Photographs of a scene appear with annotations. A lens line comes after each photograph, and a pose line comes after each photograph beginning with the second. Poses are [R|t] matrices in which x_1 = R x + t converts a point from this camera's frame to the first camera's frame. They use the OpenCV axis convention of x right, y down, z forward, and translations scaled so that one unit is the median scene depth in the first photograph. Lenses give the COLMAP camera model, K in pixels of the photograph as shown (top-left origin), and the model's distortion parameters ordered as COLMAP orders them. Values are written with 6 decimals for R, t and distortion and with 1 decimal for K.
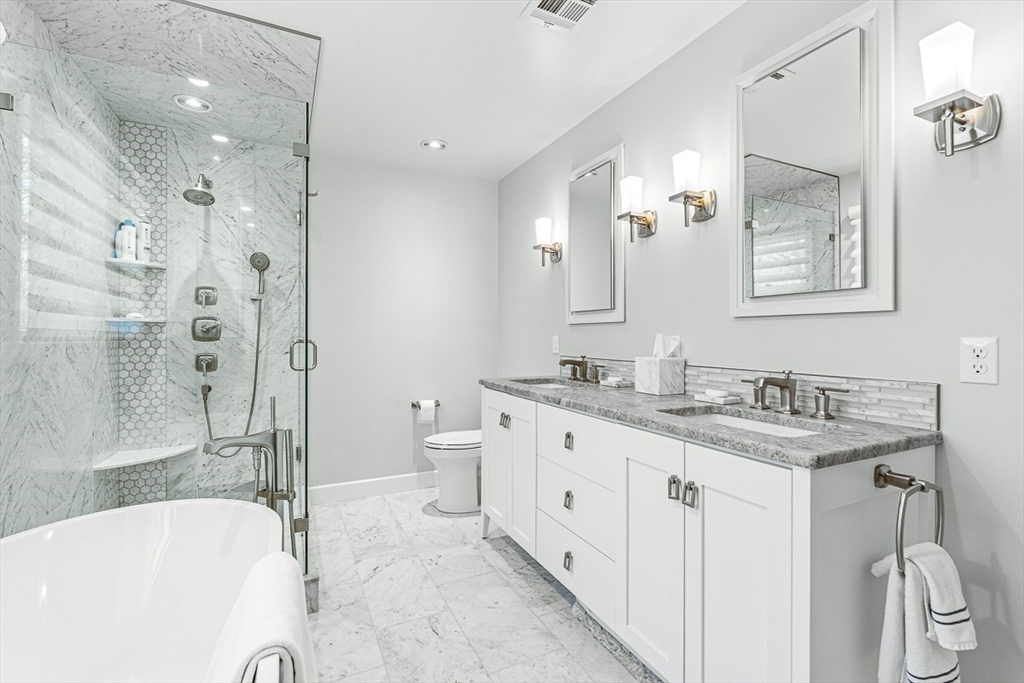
lens RADIAL K [[456.7, 0, 512.6], [0, 456.7, 336.2], [0, 0, 1]] dist [-0.003160, 0.001385]
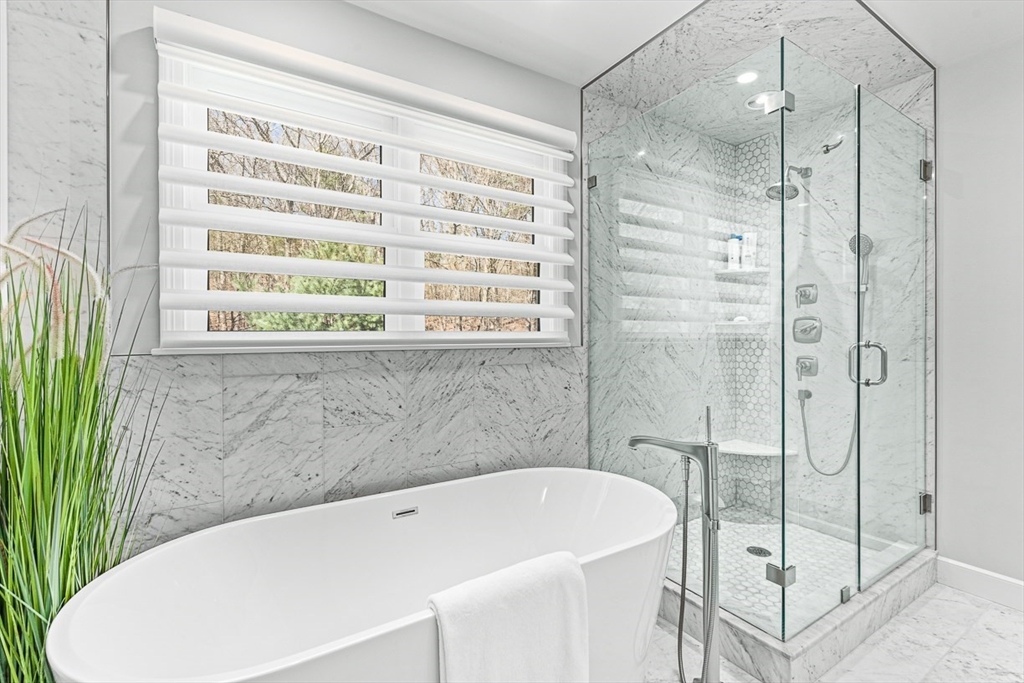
lens RADIAL K [[456.7, 0, 513.8], [0, 456.7, 338.9], [0, 0, 1]] dist [-0.003160, 0.001385]
pose [[0.097112, 0.002409, -0.995271, 0.204756], [0.001109, 0.999996, 0.002528, -0.000270], [0.995273, -0.001349, 0.097109, 0.337339]]
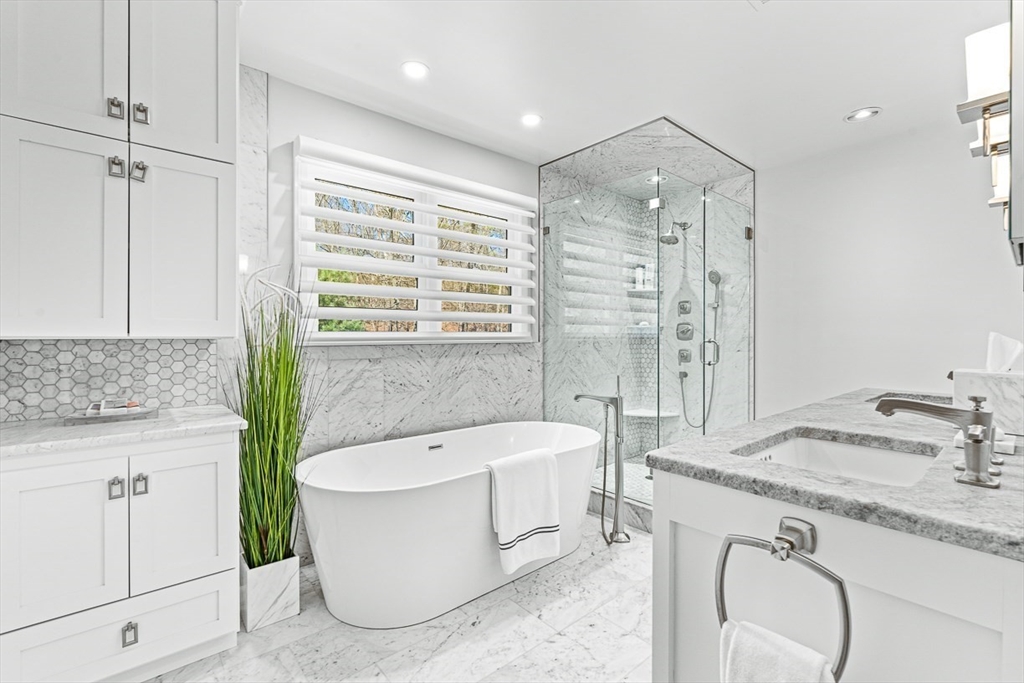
lens RADIAL K [[456.7, 0, 515.1], [0, 456.7, 341.3], [0, 0, 1]] dist [-0.003160, 0.001385]
pose [[0.251908, 0.010316, -0.967696, 0.567678], [-0.001399, 0.999946, 0.010296, 0.000406], [0.967750, -0.001240, 0.251909, 0.165538]]
